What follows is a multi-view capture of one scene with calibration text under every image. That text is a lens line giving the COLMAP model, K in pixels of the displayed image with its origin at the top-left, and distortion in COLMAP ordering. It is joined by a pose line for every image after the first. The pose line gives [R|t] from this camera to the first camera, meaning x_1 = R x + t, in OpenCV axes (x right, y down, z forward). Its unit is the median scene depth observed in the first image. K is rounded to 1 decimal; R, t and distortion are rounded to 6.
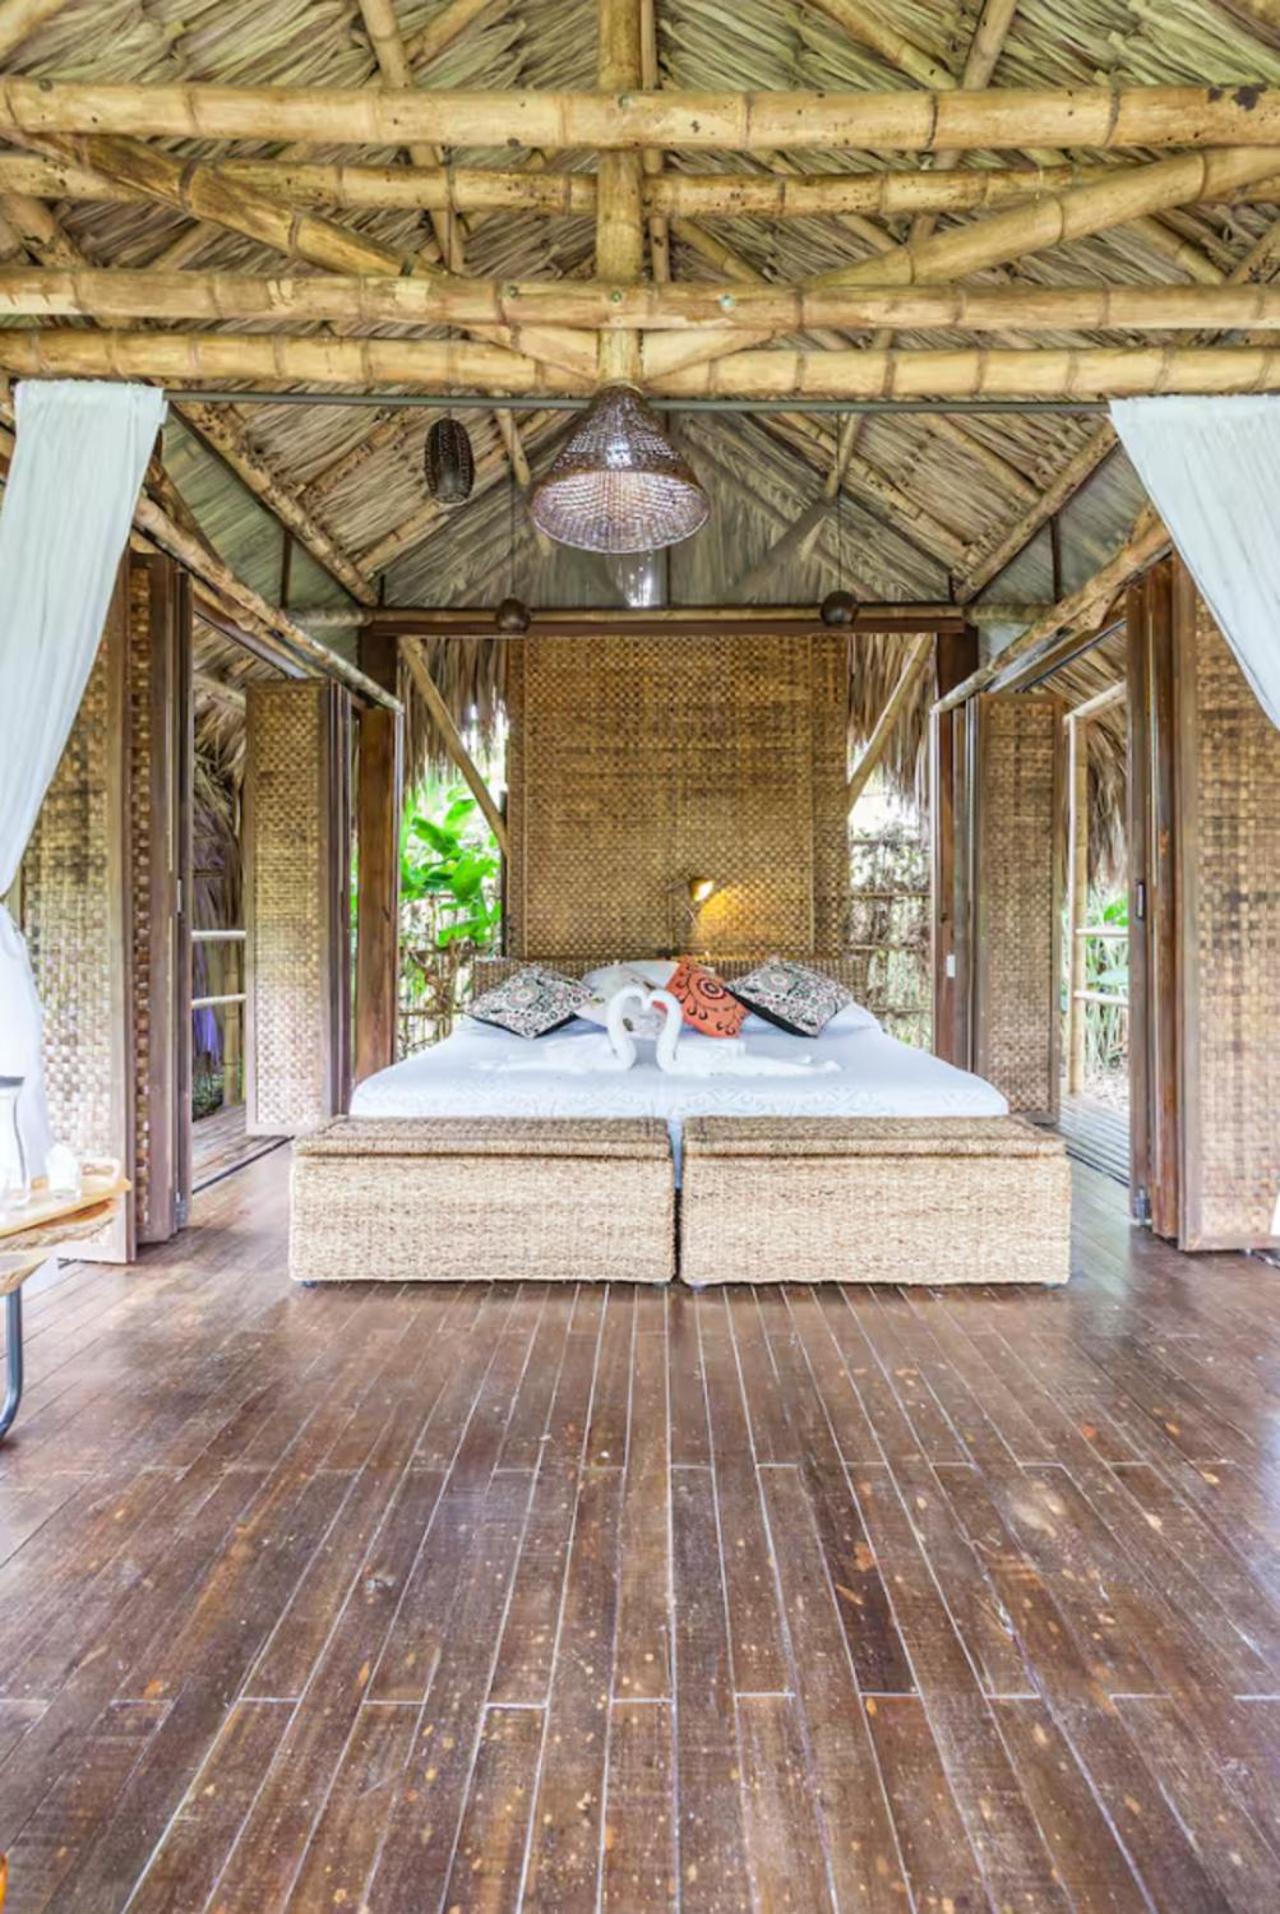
lens RADIAL K [[893.1, 0, 635.3], [0, 893.1, 923.2], [0, 0, 1]] dist [0.005482, 0.001693]
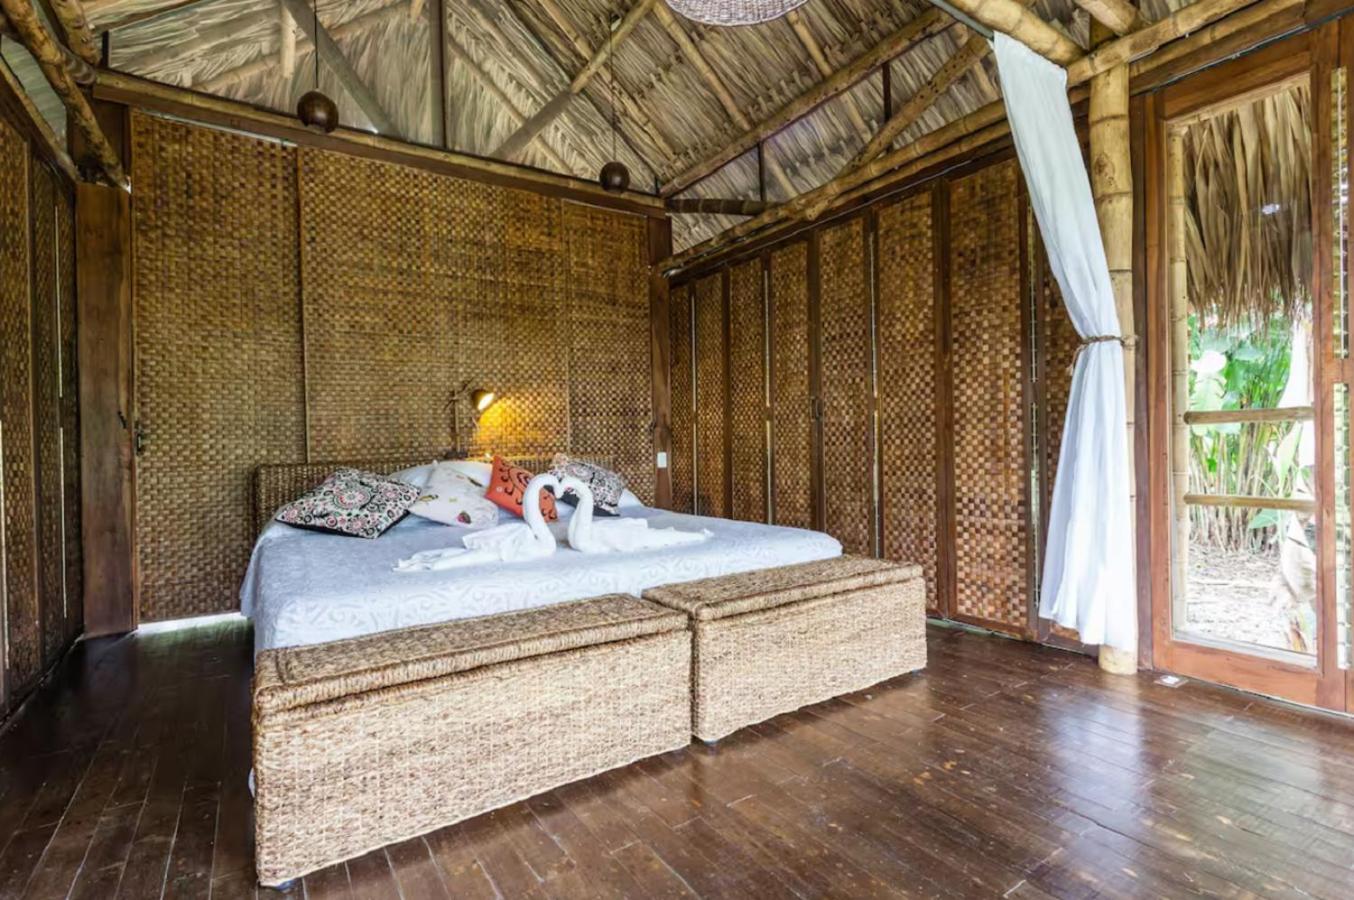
lens RADIAL K [[631.8, 0, 676.3], [0, 631.8, 448.1], [0, 0, 1]] dist [0.005482, 0.001693]
pose [[0.835439, -0.020008, 0.549219, -0.168081], [0.015555, 0.999798, 0.012761, 0.018497], [-0.549363, -0.002118, 0.835581, 0.171707]]
